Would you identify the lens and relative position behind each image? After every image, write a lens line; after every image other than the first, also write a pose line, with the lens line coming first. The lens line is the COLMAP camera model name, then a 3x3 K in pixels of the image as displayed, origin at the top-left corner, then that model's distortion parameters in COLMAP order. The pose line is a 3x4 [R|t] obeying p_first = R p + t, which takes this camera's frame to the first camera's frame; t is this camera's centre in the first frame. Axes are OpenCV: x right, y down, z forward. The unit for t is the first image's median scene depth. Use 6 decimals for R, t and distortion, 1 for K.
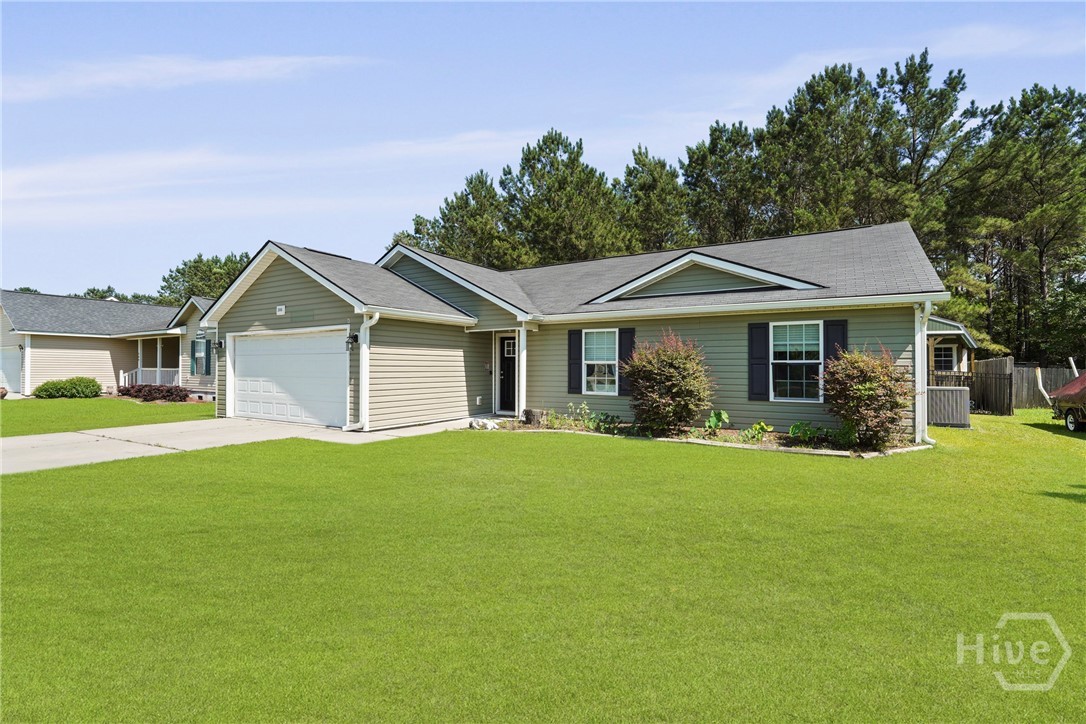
lens RADIAL K [[485.5, 0, 543.4], [0, 485.5, 348.3], [0, 0, 1]] dist [0.002624, 0.000667]
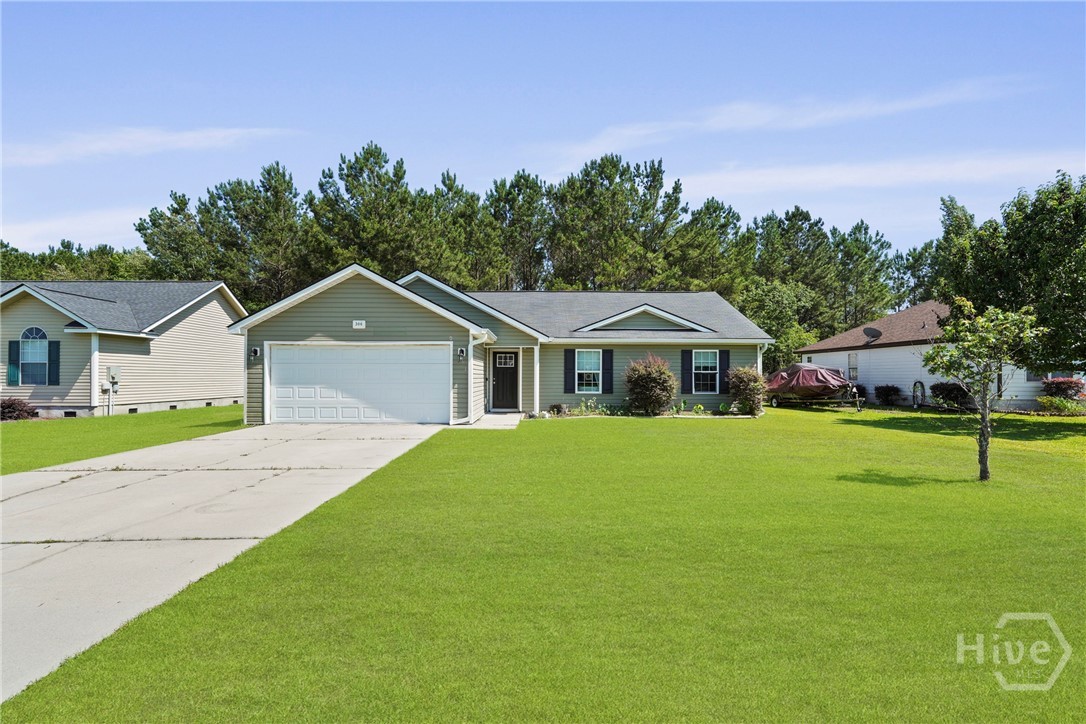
lens RADIAL K [[493.1, 0, 545.2], [0, 493.1, 367.1], [0, 0, 1]] dist [-0.013204, 0.007174]
pose [[0.842863, 0.008867, 0.538055, -0.791770], [-0.019697, 0.999703, 0.014380, -0.004178], [-0.537767, -0.022718, 0.842787, -0.194828]]
